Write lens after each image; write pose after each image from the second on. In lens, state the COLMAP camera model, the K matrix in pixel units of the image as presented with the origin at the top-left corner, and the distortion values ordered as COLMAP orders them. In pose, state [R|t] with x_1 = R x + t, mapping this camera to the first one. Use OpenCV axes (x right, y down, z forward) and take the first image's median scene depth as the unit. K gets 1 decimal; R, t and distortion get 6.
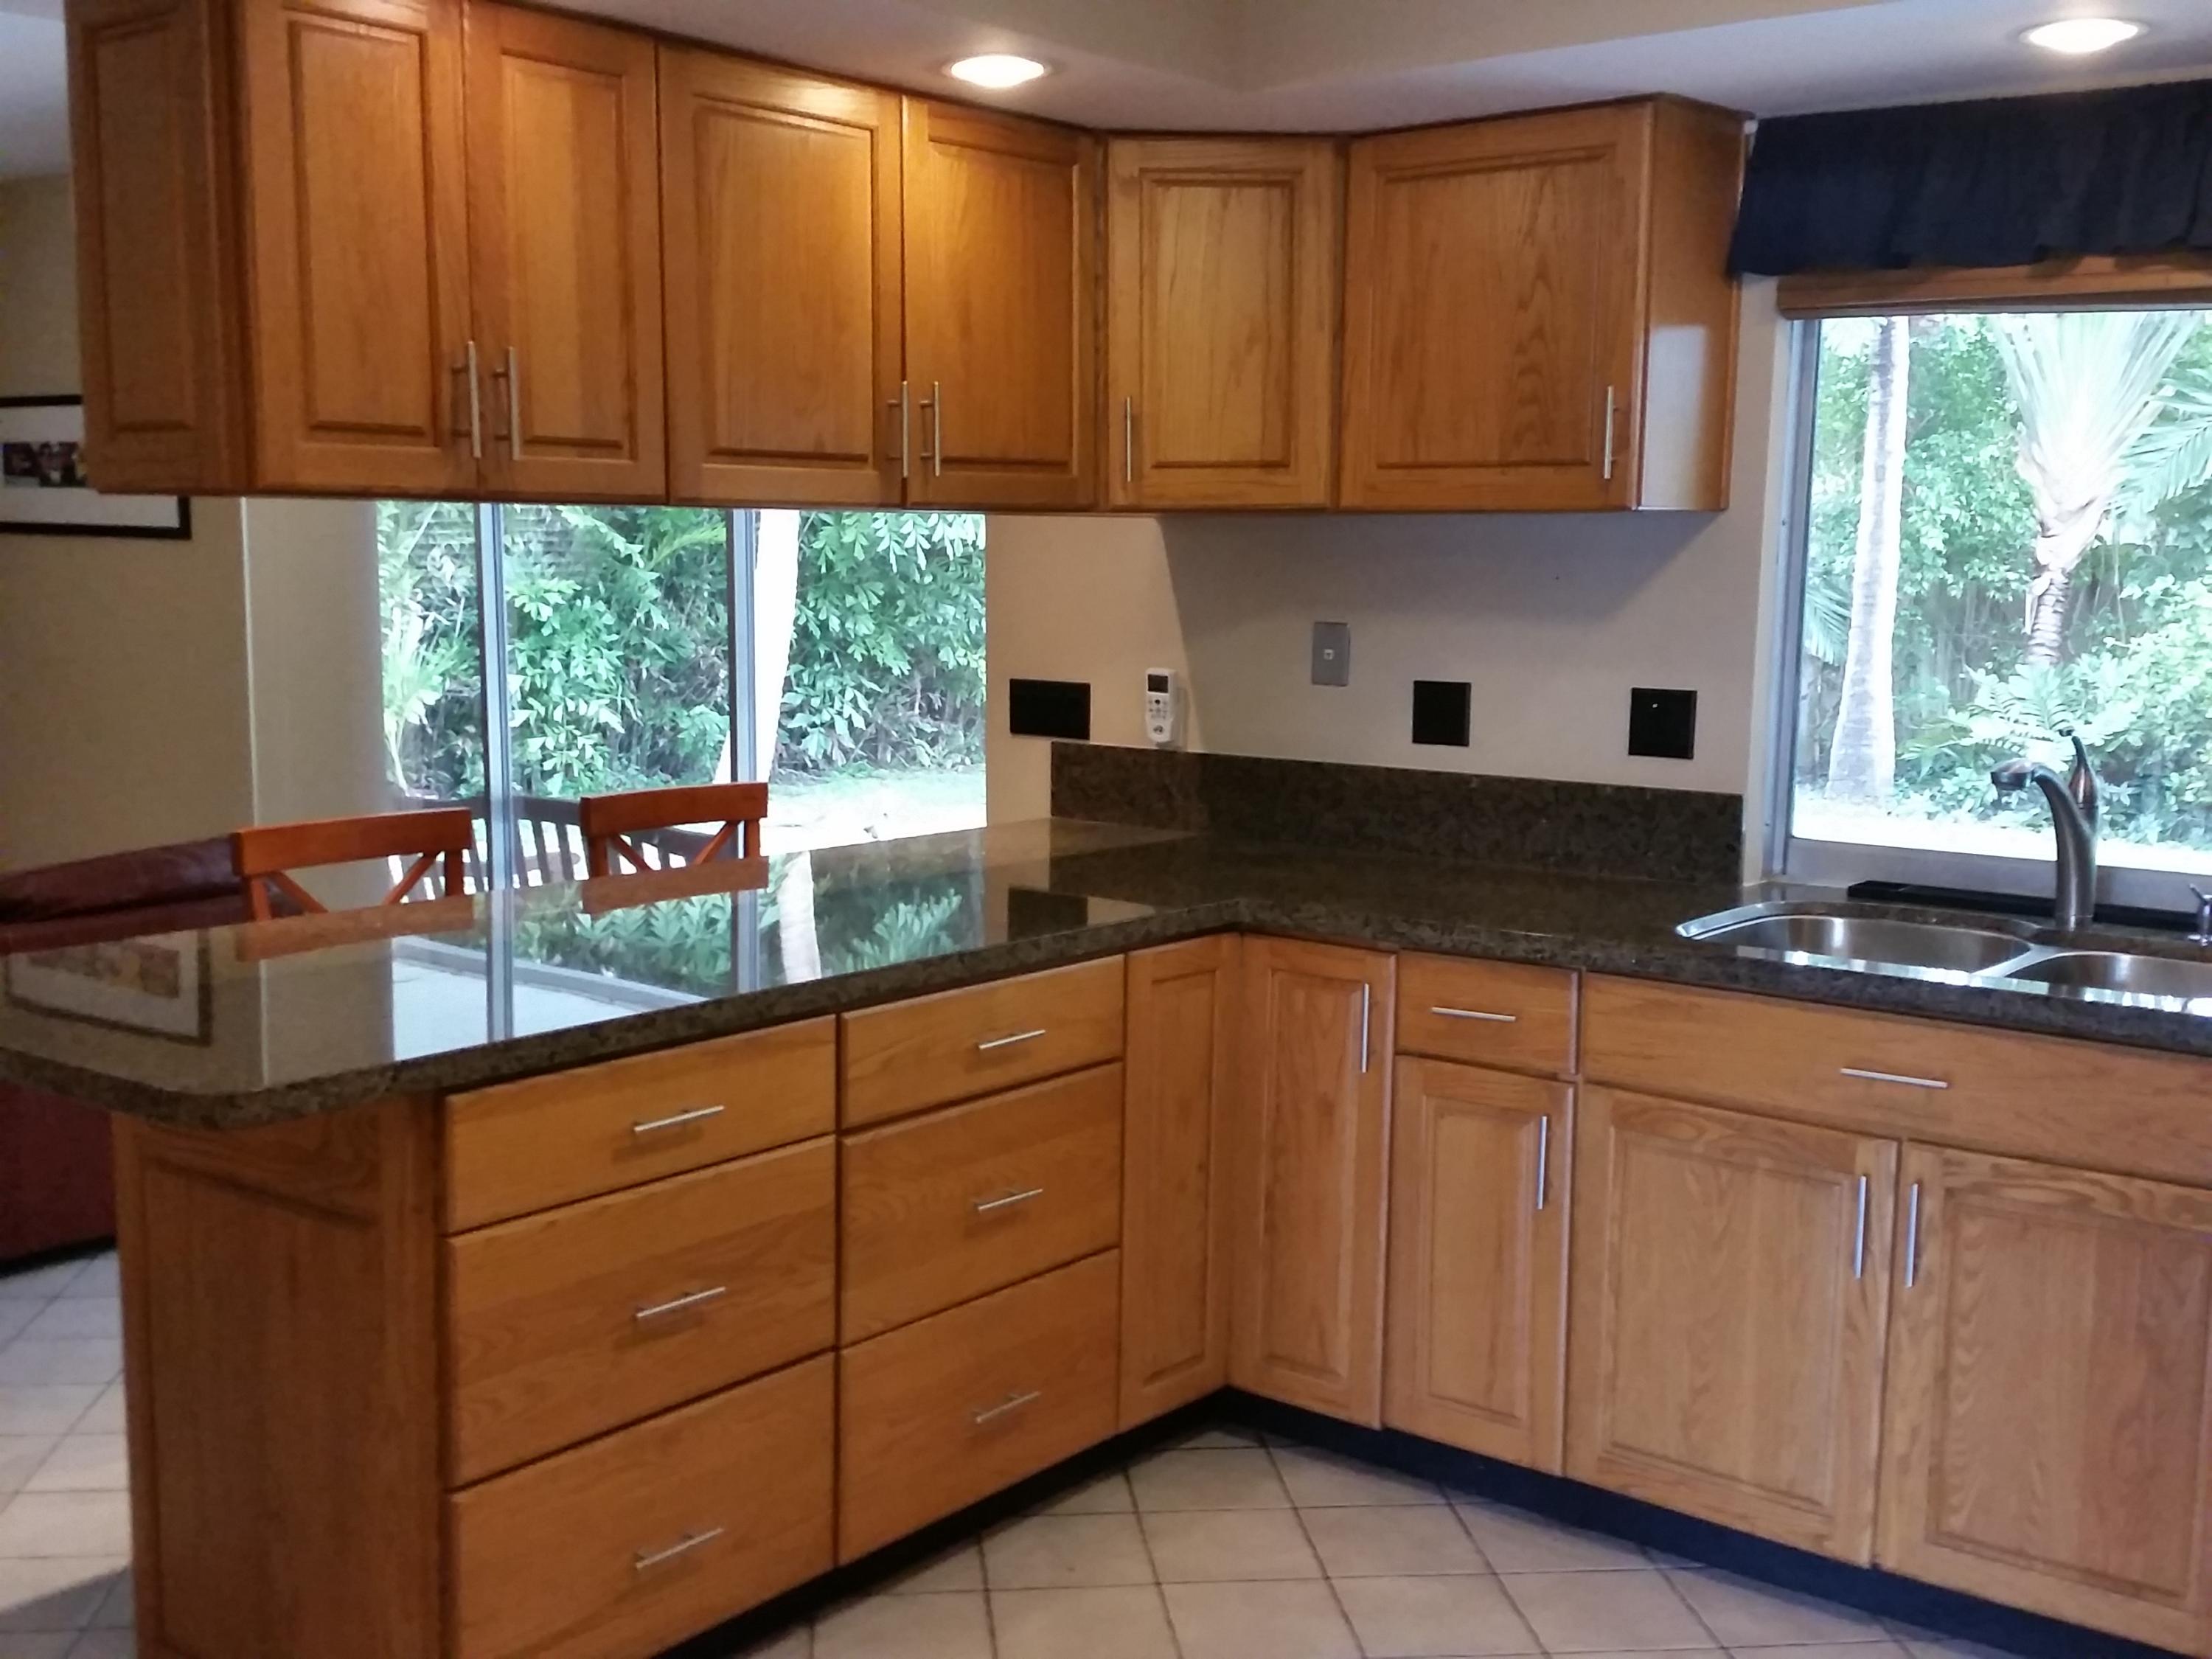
lens RADIAL K [[2339.5, 0, 1085.4], [0, 2339.5, 862.6], [0, 0, 1]] dist [0.151150, -0.322061]
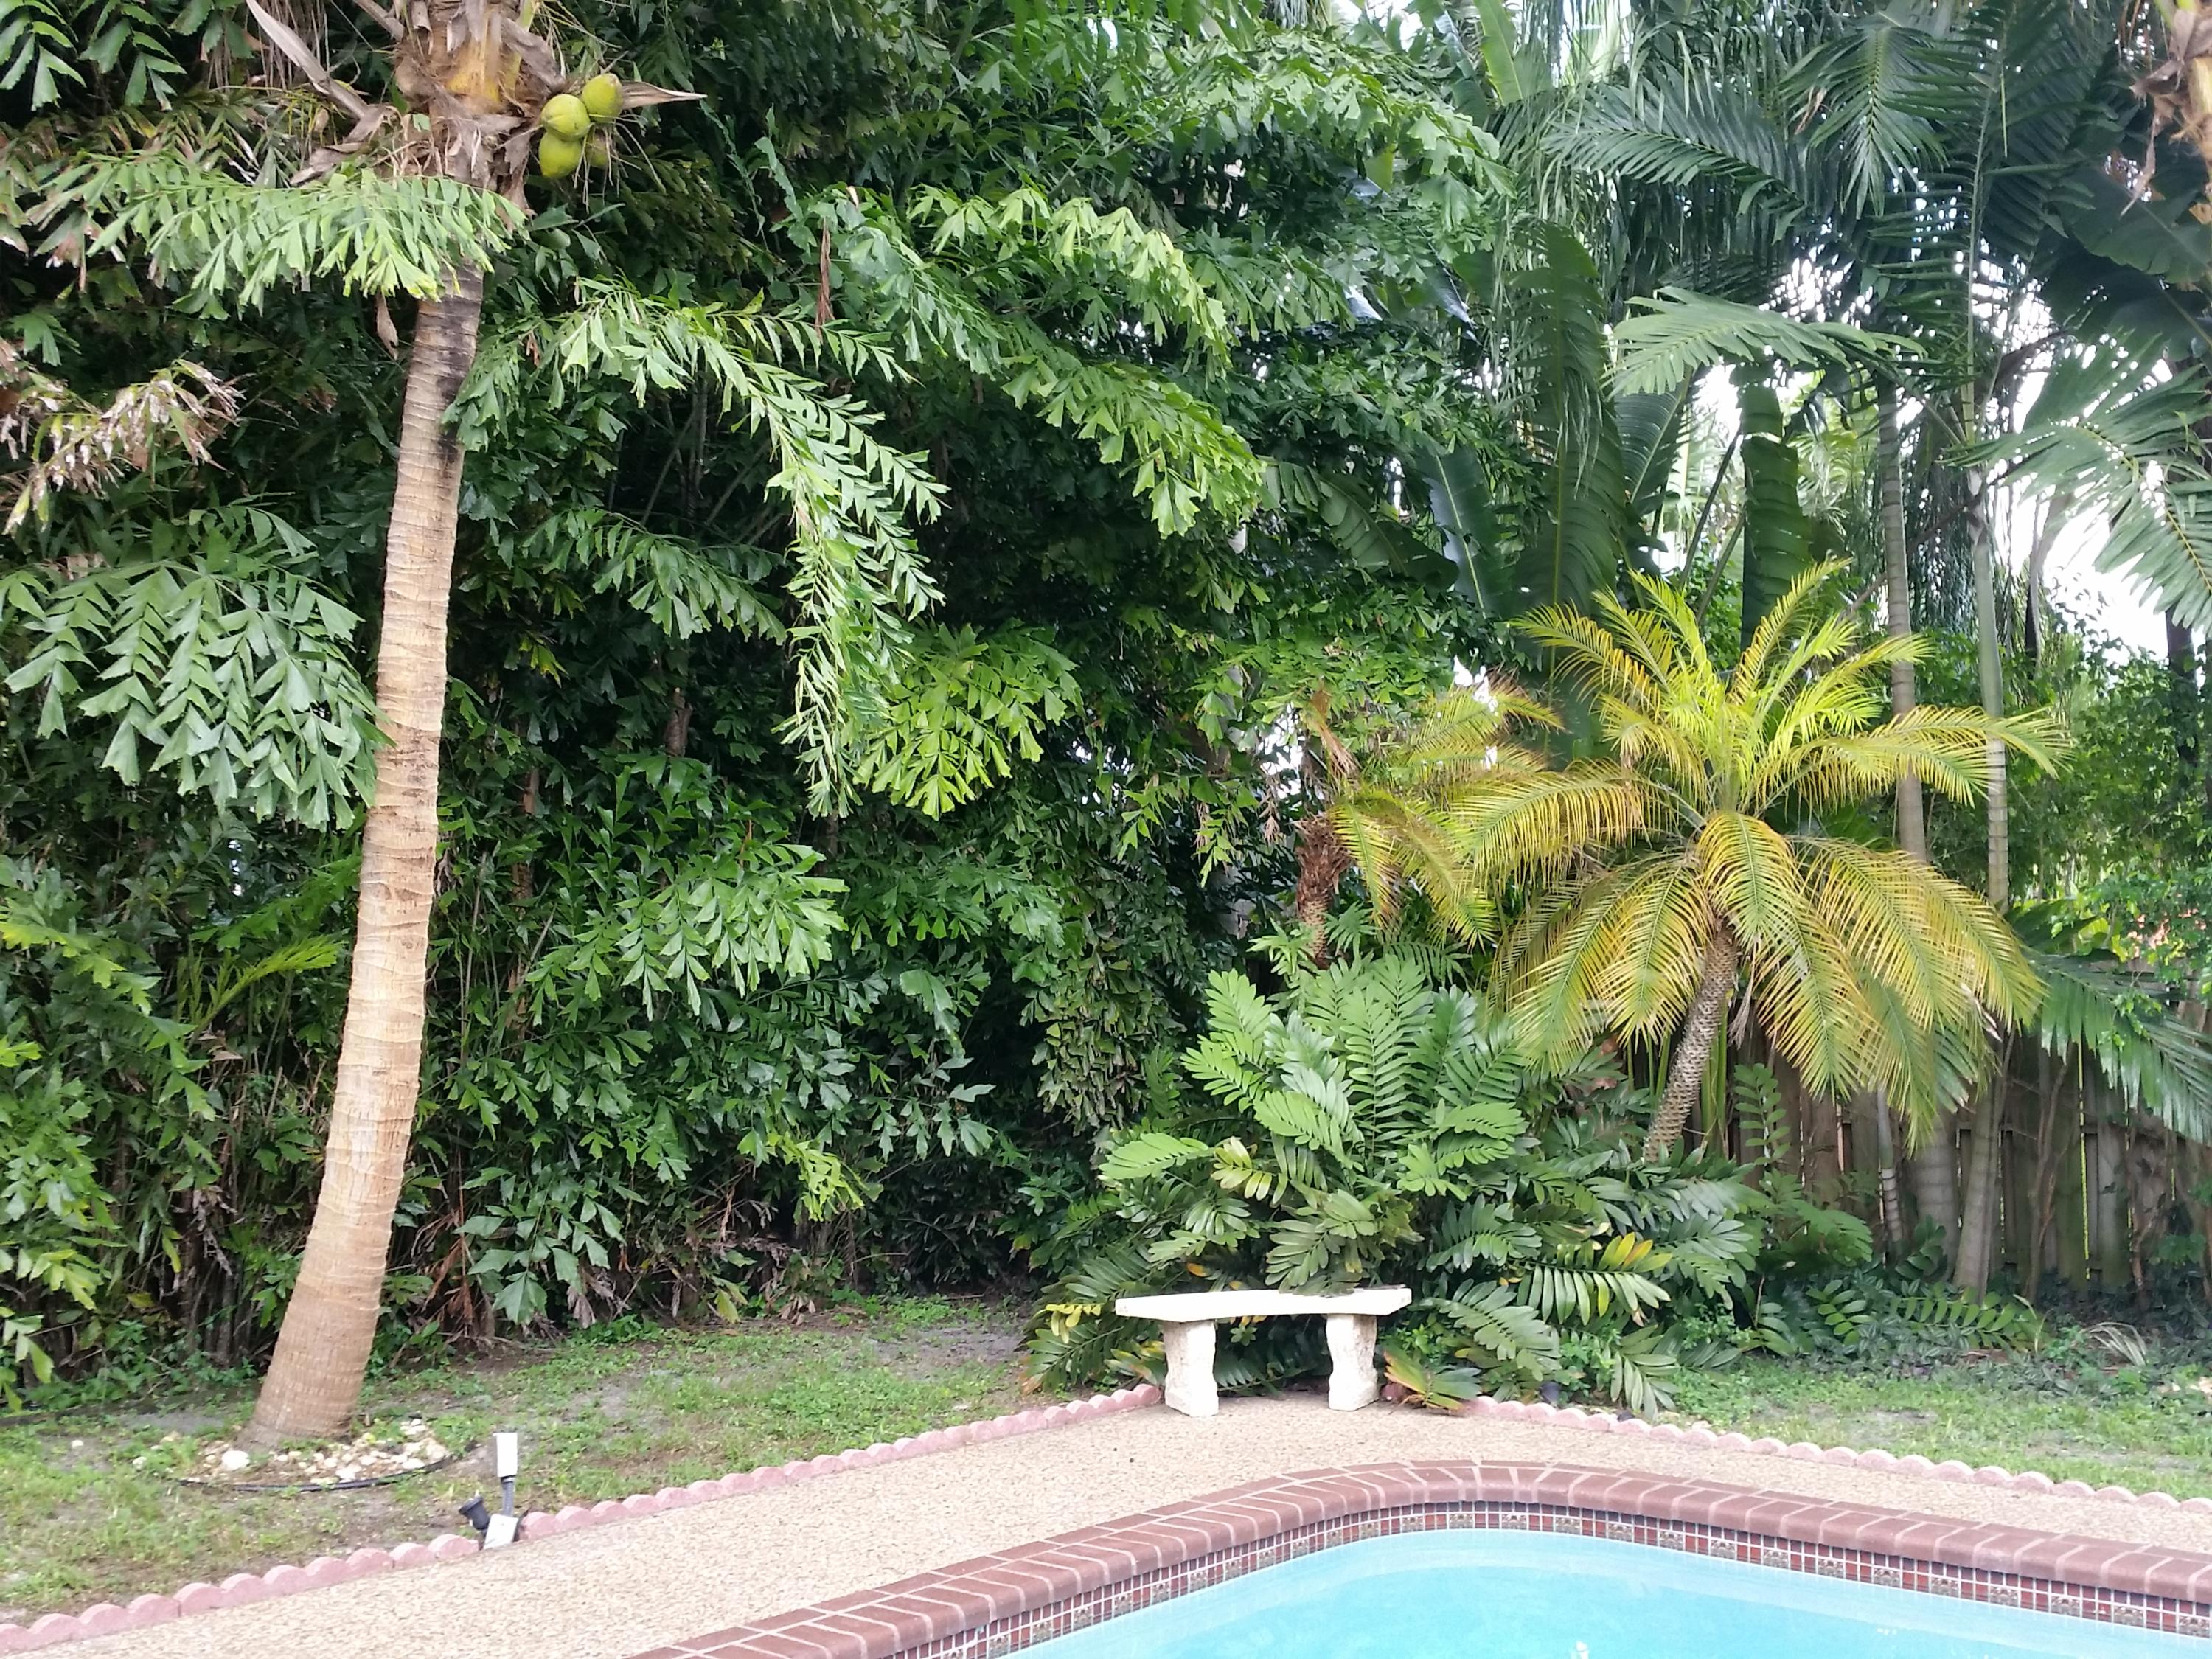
lens RADIAL K [[2297.8, 0, 1052.2], [0, 2297.8, 878.1], [0, 0, 1]] dist [0.050260, 0.011832]
pose [[0.998543, -0.019620, -0.050268, 0.218060], [0.010176, 0.983312, -0.181643, -0.196223], [0.052993, 0.180867, 0.982079, 1.658445]]
